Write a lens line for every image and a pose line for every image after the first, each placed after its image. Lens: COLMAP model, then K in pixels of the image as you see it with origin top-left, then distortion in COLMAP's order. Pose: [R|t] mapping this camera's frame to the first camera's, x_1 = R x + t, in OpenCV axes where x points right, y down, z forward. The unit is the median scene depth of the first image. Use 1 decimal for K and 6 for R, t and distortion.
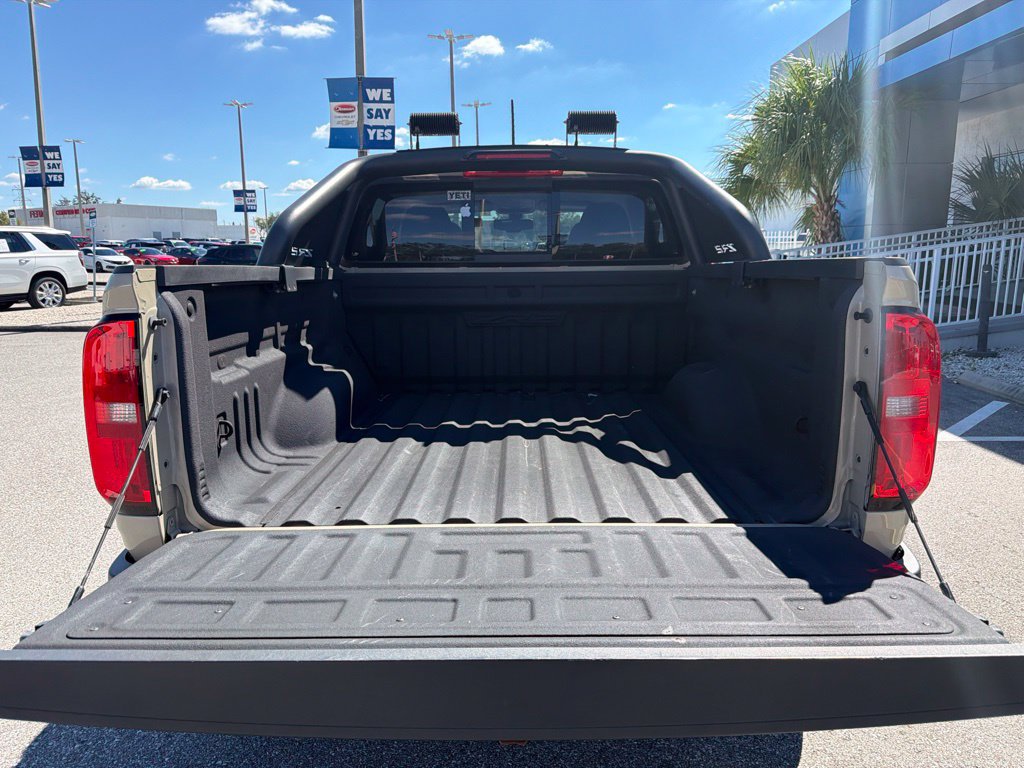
lens RADIAL K [[735.0, 0, 506.0], [0, 735.0, 391.3], [0, 0, 1]] dist [0.033467, -0.044264]
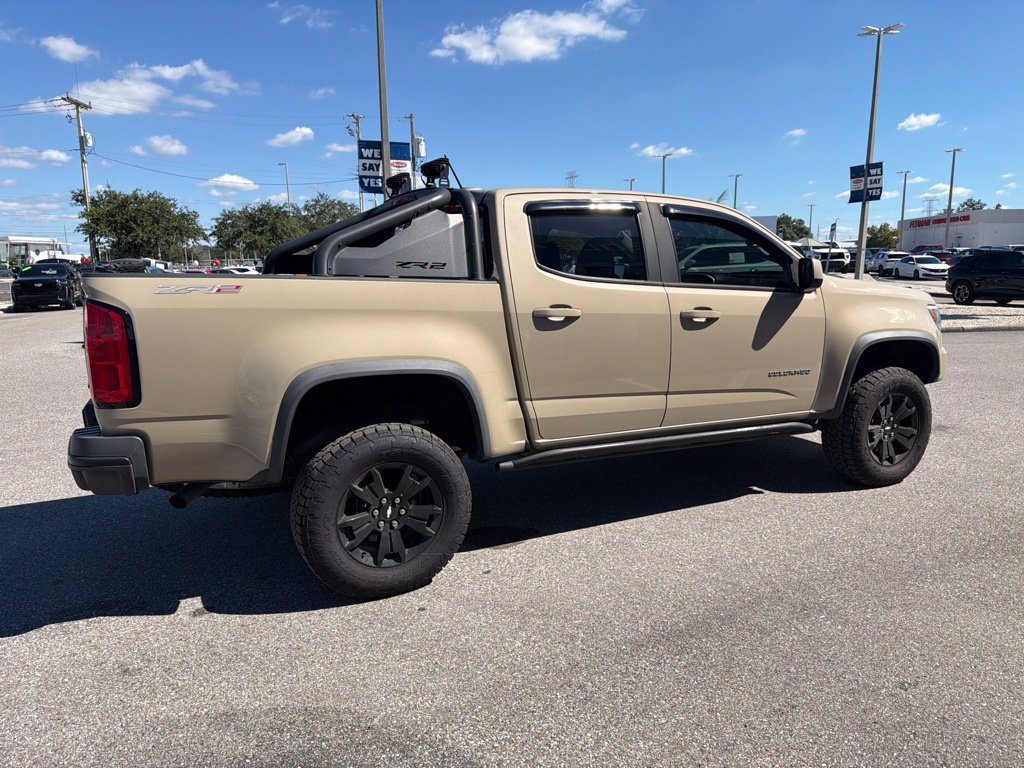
lens RADIAL K [[735.0, 0, 513.6], [0, 735.0, 387.7], [0, 0, 1]] dist [0.033467, -0.044264]
pose [[0.449659, 0.143980, -0.881519, 0.244402], [-0.156427, 0.984364, 0.080985, -0.018949], [0.879396, 0.101478, 0.465150, 0.095981]]
